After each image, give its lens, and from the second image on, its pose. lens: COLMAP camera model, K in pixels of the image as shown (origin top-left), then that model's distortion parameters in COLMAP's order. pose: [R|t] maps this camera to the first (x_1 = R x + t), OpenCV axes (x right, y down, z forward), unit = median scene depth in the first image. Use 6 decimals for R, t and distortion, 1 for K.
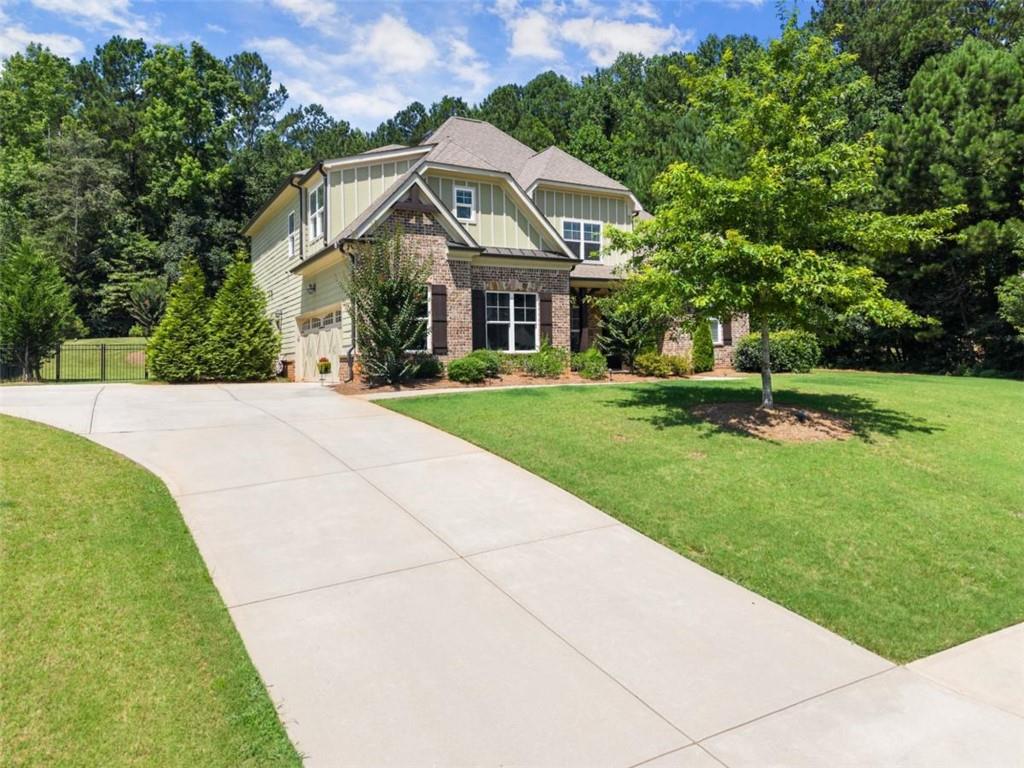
lens RADIAL K [[693.6, 0, 510.7], [0, 693.6, 327.8], [0, 0, 1]] dist [0.029029, -0.029031]
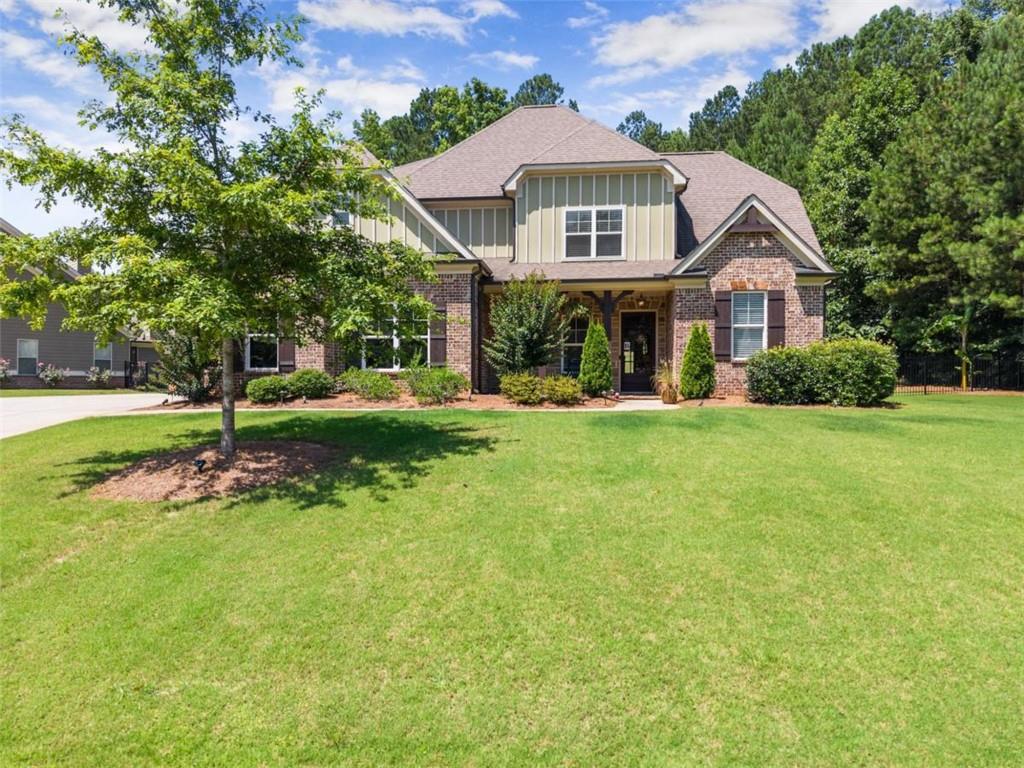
lens RADIAL K [[693.6, 0, 514.1], [0, 693.6, 382.8], [0, 0, 1]] dist [0.029029, -0.029031]
pose [[0.815165, 0.020566, -0.578863, 0.235179], [0.014777, 0.998306, 0.056278, 0.001059], [0.579040, -0.054430, 0.813480, 0.130913]]
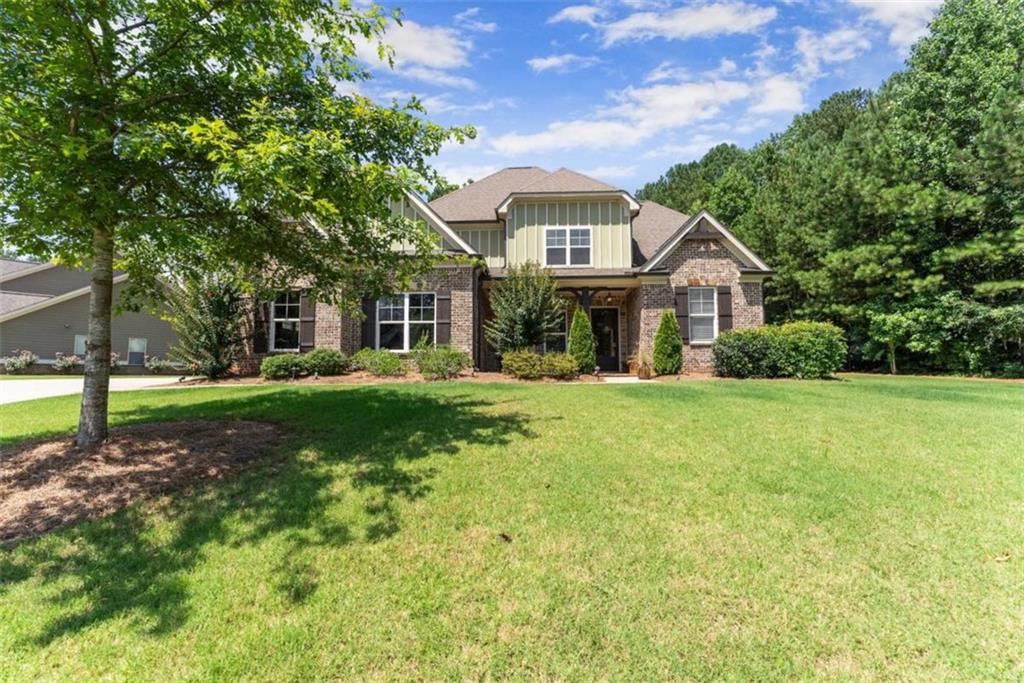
lens RADIAL K [[414.3, 0, 517.2], [0, 414.3, 340.5], [0, 0, 1]] dist [-0.001435, 0.000297]
pose [[0.853200, -0.025209, -0.520974, 0.167234], [0.014241, 0.999585, -0.025045, 0.013461], [0.521389, 0.013950, 0.853205, 0.206364]]
